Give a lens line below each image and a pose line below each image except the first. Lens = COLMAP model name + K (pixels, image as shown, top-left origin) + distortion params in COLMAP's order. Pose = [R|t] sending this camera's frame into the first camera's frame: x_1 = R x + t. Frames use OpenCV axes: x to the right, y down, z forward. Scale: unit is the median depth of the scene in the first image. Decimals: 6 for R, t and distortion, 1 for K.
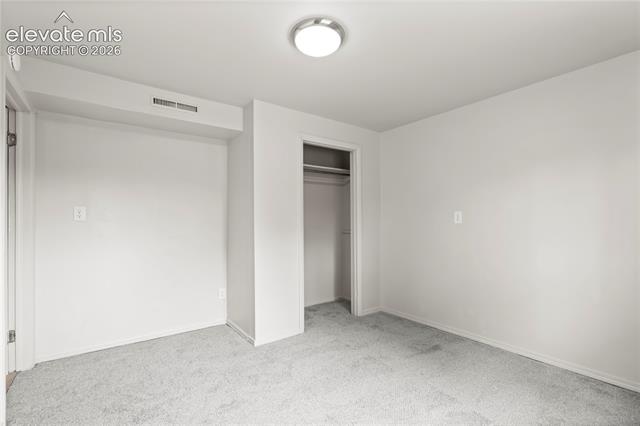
lens RADIAL K [[292.5, 0, 319.8], [0, 292.5, 216.7], [0, 0, 1]] dist [-0.001466, -0.000427]
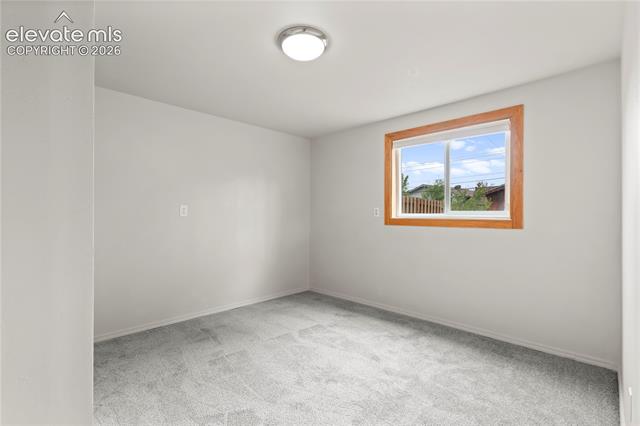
lens RADIAL K [[292.5, 0, 319.8], [0, 292.5, 216.7], [0, 0, 1]] dist [-0.001466, -0.000427]
pose [[-0.150546, -0.000743, 0.988603, -0.749185], [-0.014262, 0.999897, -0.001420, 0.021225], [-0.988500, -0.014313, -0.150541, 0.771215]]
